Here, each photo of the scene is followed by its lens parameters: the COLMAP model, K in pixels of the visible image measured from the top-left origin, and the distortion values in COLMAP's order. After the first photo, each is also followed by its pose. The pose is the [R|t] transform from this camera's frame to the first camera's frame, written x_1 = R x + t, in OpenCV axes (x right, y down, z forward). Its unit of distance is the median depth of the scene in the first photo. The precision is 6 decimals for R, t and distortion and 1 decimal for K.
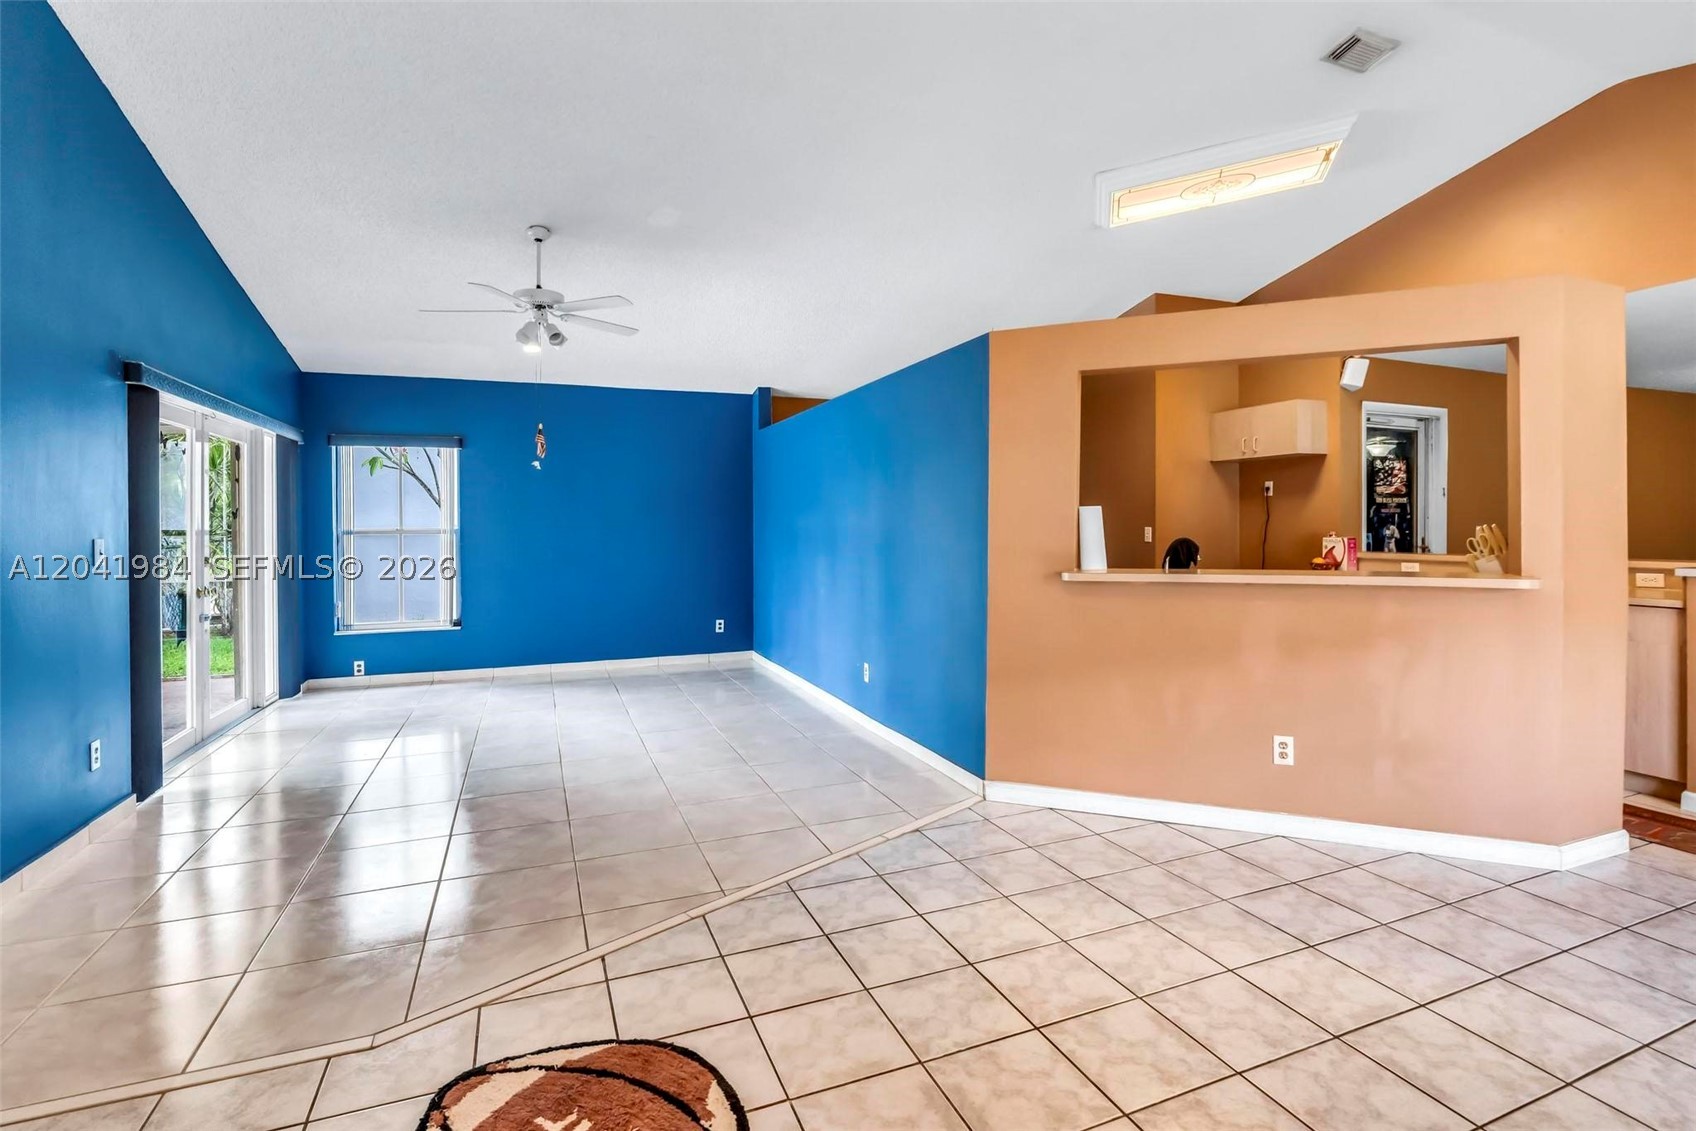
lens RADIAL K [[798.9, 0, 852.9], [0, 798.9, 525.9], [0, 0, 1]] dist [-0.000032, -0.000049]
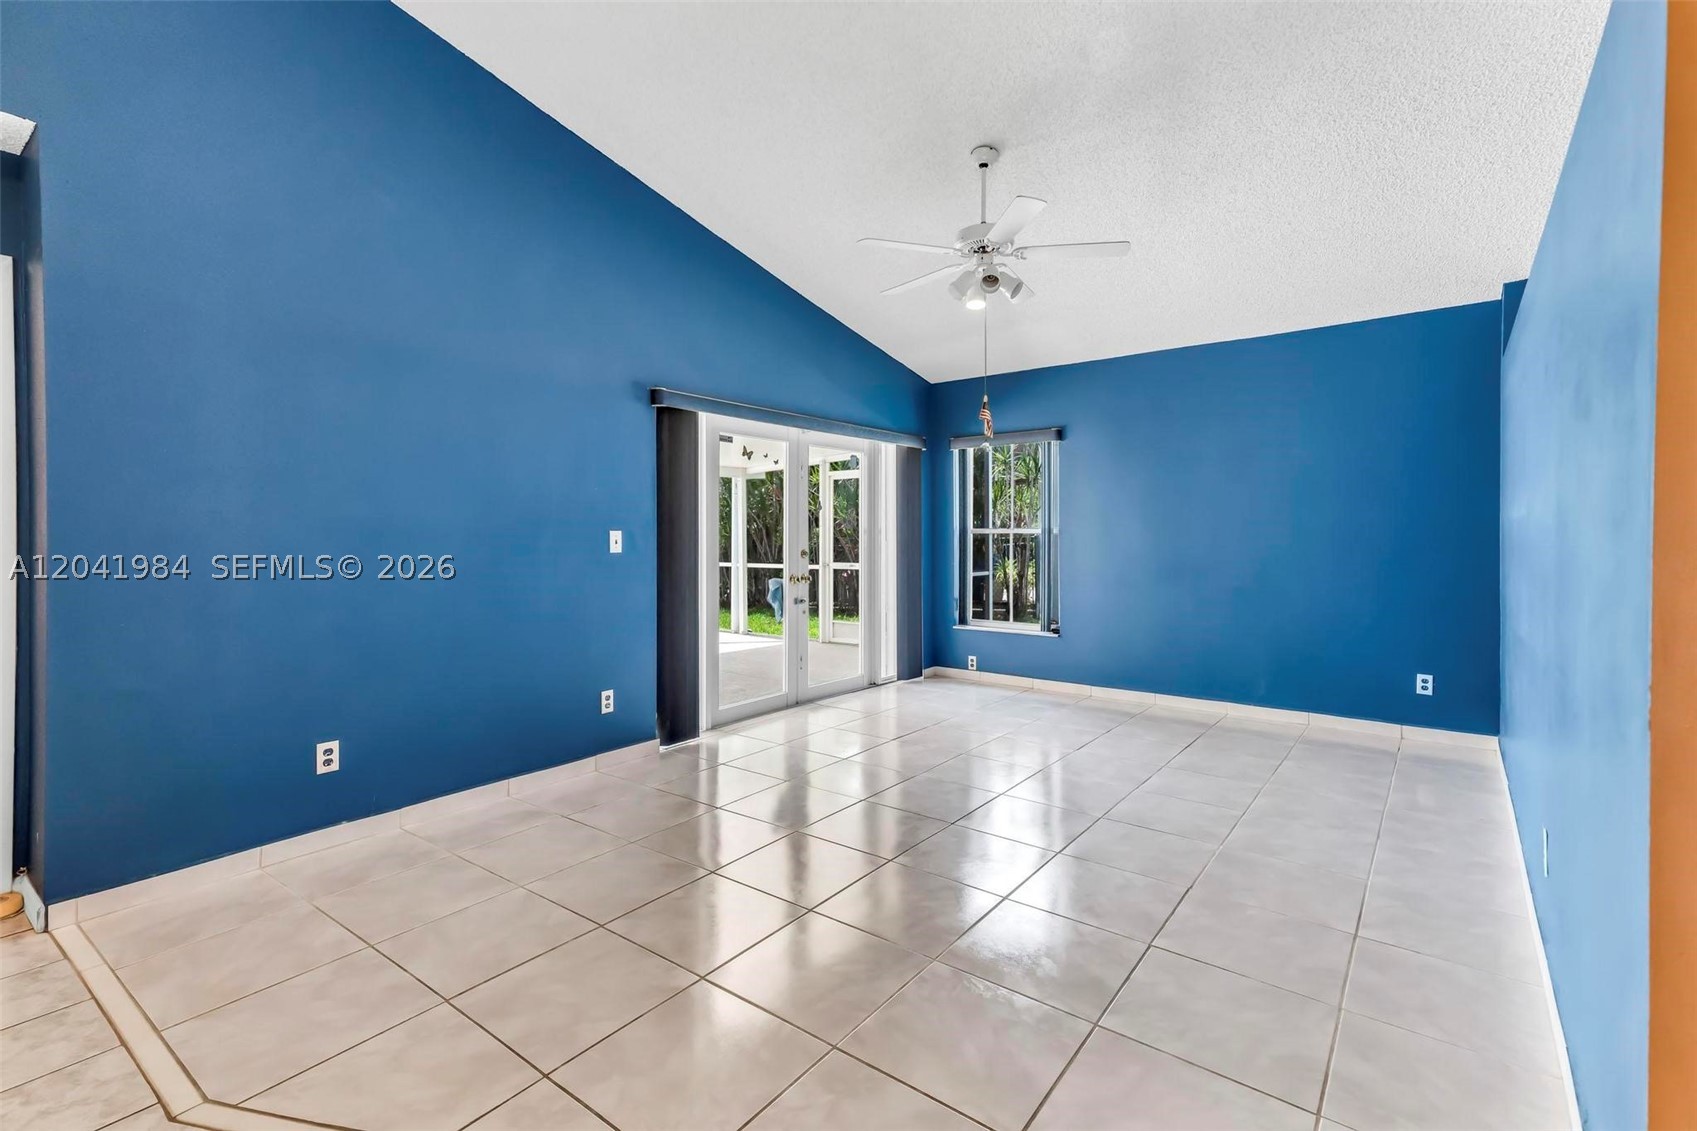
lens RADIAL K [[765.5, 0, 852.6], [0, 765.5, 537.8], [0, 0, 1]] dist [0.032836, 0.000019]
pose [[0.514799, 0.011385, -0.857235, 0.170898], [-0.002885, 0.999929, 0.011547, 0.005833], [0.857306, -0.003471, 0.514795, 0.402977]]
